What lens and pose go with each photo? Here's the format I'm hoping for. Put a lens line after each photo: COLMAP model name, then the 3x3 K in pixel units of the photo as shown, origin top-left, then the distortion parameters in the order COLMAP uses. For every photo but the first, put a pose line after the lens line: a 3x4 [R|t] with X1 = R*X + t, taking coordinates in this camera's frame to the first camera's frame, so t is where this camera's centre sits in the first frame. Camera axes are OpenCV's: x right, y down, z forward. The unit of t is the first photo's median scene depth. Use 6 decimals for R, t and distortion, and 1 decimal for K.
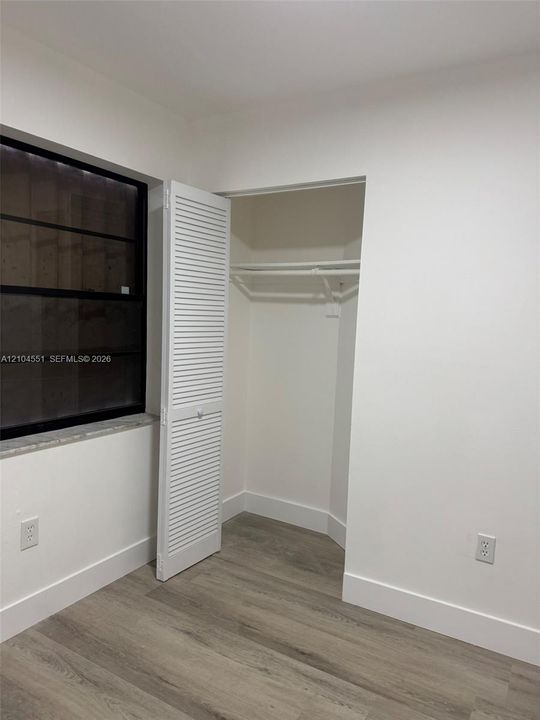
lens RADIAL K [[516.3, 0, 279.6], [0, 516.3, 364.6], [0, 0, 1]] dist [0.039719, -0.040609]
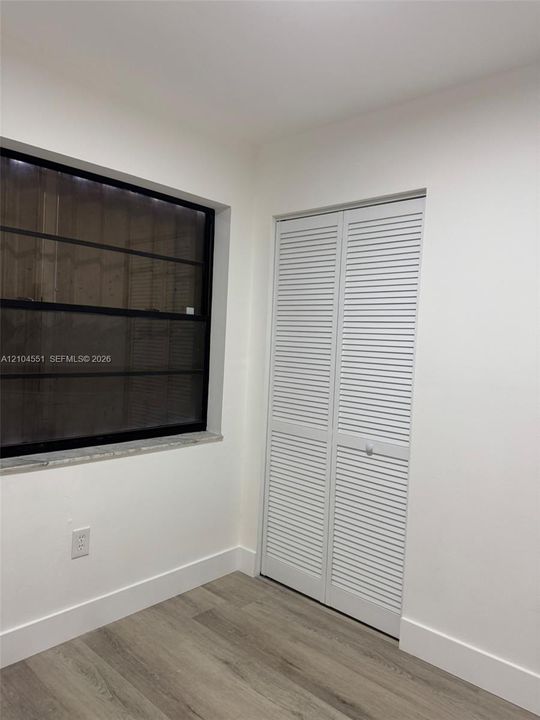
lens RADIAL K [[516.3, 0, 274.8], [0, 516.3, 359.4], [0, 0, 1]] dist [0.039719, -0.040609]
pose [[0.979762, 0.012121, -0.199797, 0.089648], [-0.025331, 0.997648, -0.063691, 0.016954], [0.198555, 0.067463, 0.977765, 0.041348]]
